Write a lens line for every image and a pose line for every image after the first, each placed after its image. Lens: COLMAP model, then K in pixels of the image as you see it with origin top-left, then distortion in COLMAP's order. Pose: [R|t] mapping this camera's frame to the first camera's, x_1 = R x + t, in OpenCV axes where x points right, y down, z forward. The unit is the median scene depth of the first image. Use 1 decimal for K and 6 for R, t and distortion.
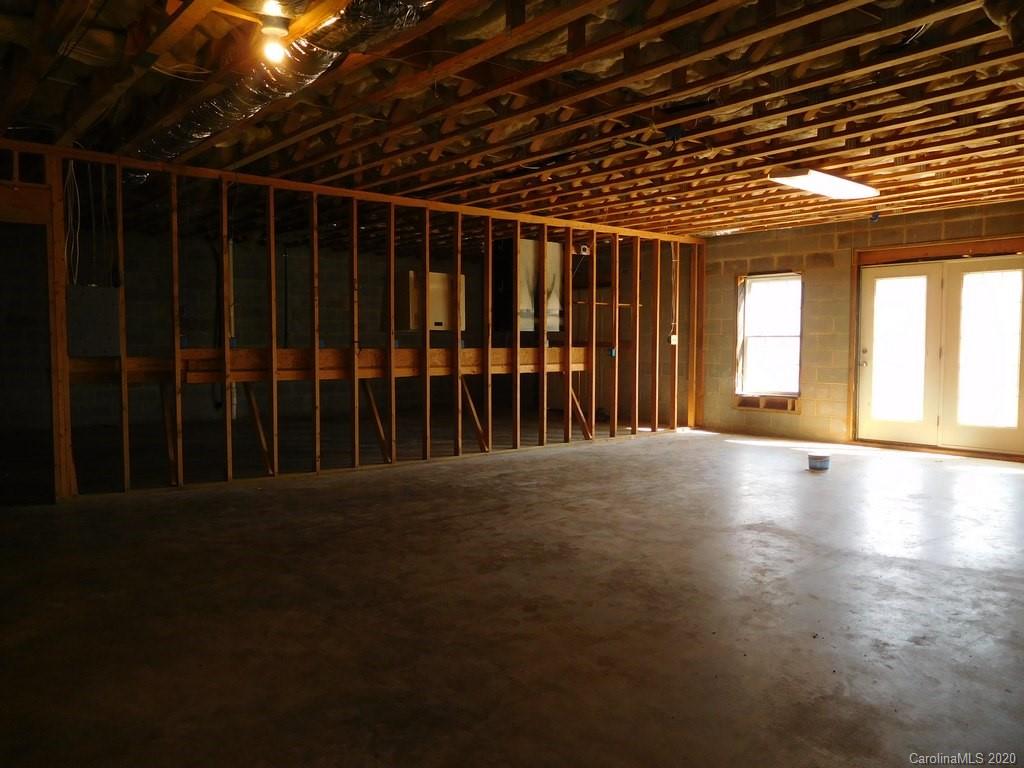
lens RADIAL K [[759.2, 0, 510.1], [0, 759.2, 385.4], [0, 0, 1]] dist [-0.020535, 0.010371]
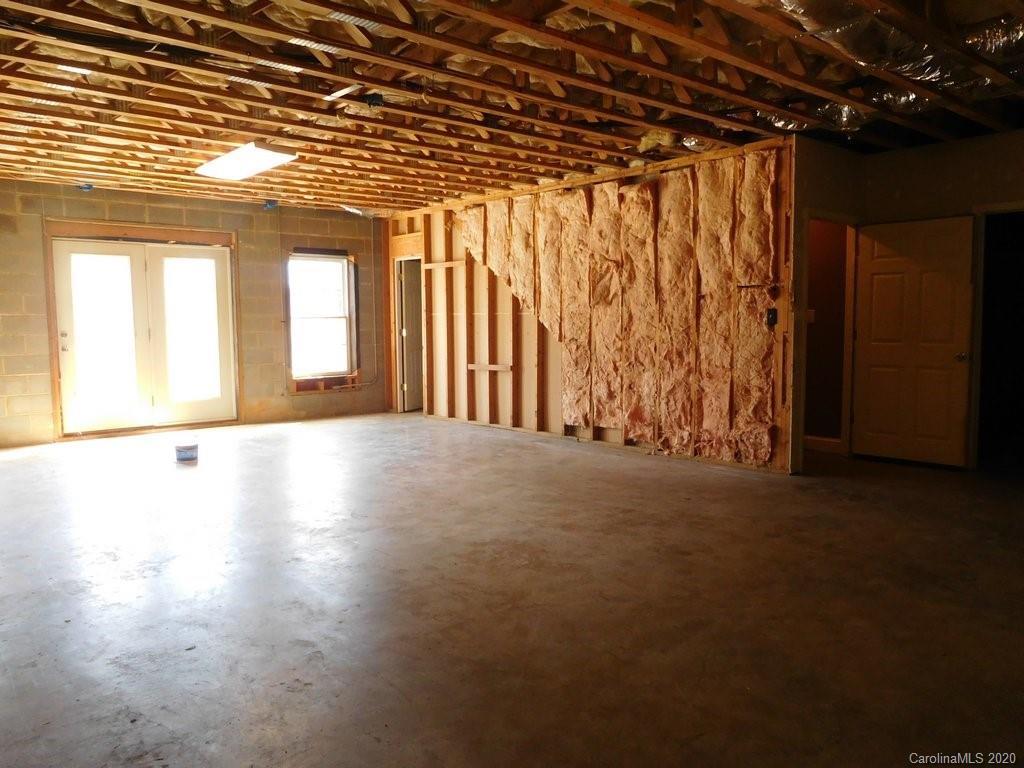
lens RADIAL K [[759.2, 0, 510.3], [0, 759.2, 382.5], [0, 0, 1]] dist [-0.020535, 0.010371]
pose [[-0.037948, -0.084269, 0.995720, -0.642409], [0.066747, 0.993999, 0.086667, -0.046912], [-0.997048, 0.069750, -0.032096, 0.759035]]
